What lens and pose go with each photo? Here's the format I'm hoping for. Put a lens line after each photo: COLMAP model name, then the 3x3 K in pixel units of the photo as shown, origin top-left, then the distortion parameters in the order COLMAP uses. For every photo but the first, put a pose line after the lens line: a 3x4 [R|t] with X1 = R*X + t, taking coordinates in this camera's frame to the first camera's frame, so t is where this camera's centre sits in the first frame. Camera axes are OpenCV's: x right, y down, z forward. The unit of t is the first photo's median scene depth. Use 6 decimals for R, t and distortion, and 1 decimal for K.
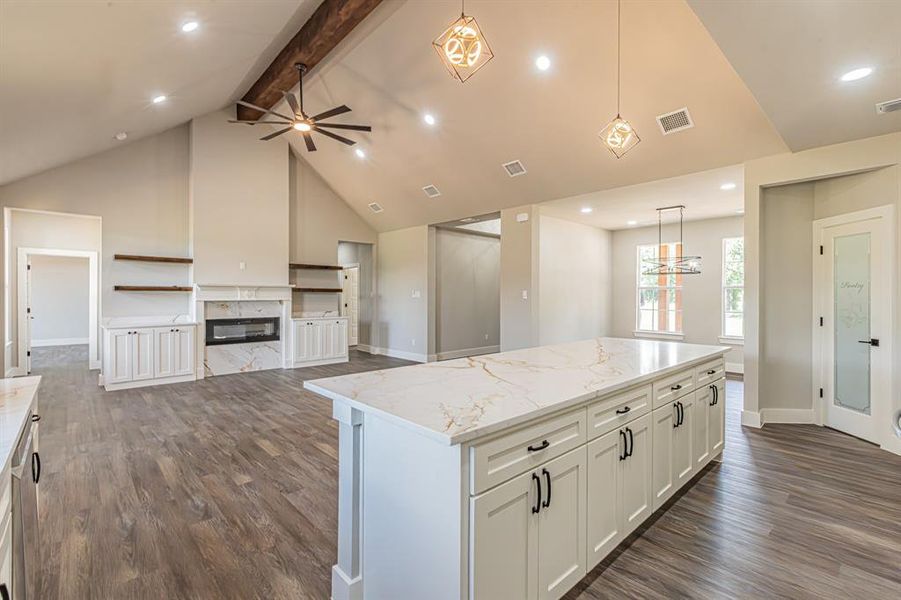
lens RADIAL K [[409.5, 0, 451.7], [0, 409.5, 293.4], [0, 0, 1]] dist [0.000133, 0.000106]
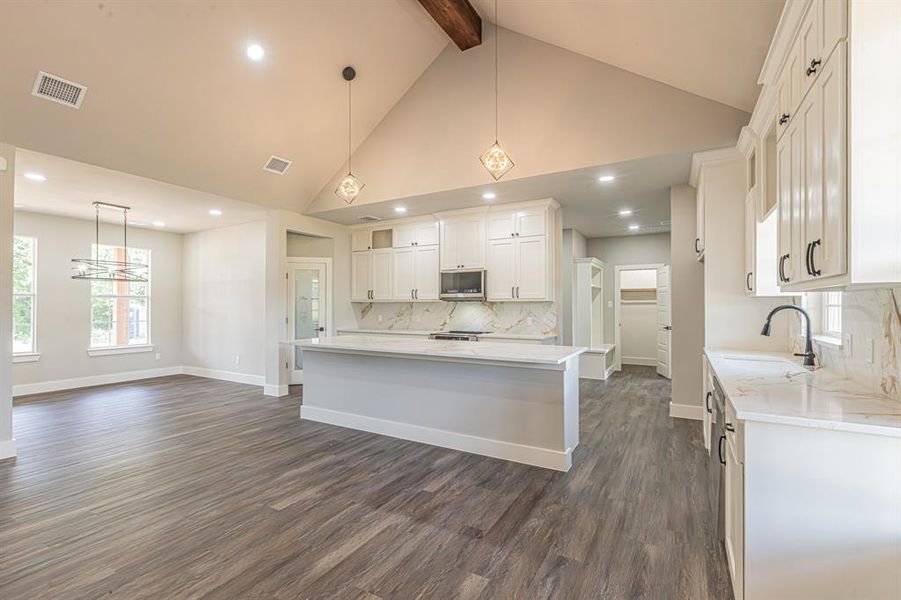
lens RADIAL K [[403.8, 0, 449.1], [0, 403.8, 303.4], [0, 0, 1]] dist [0.002320, 0.000212]
pose [[-0.296800, 0.003590, 0.954933, -0.510768], [0.000758, 0.999994, -0.003524, 0.005068], [-0.954939, -0.000322, -0.296801, 0.563984]]
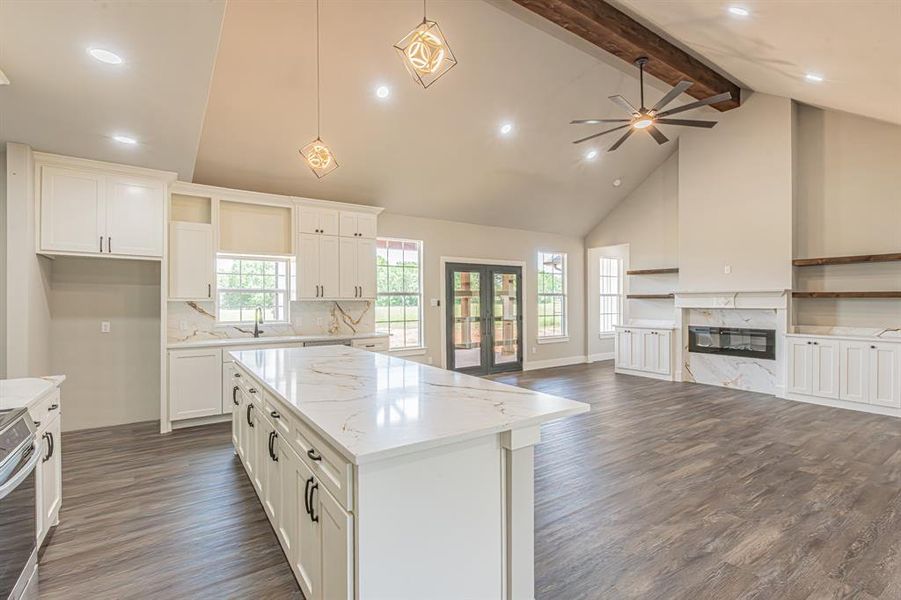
lens RADIAL K [[403.8, 0, 449.1], [0, 403.8, 303.4], [0, 0, 1]] dist [0.002320, 0.000212]
pose [[-0.142342, 0.002496, -0.989814, 0.515048], [0.007390, 0.999972, 0.001459, 0.001404], [0.989790, -0.007107, -0.142357, 0.582316]]
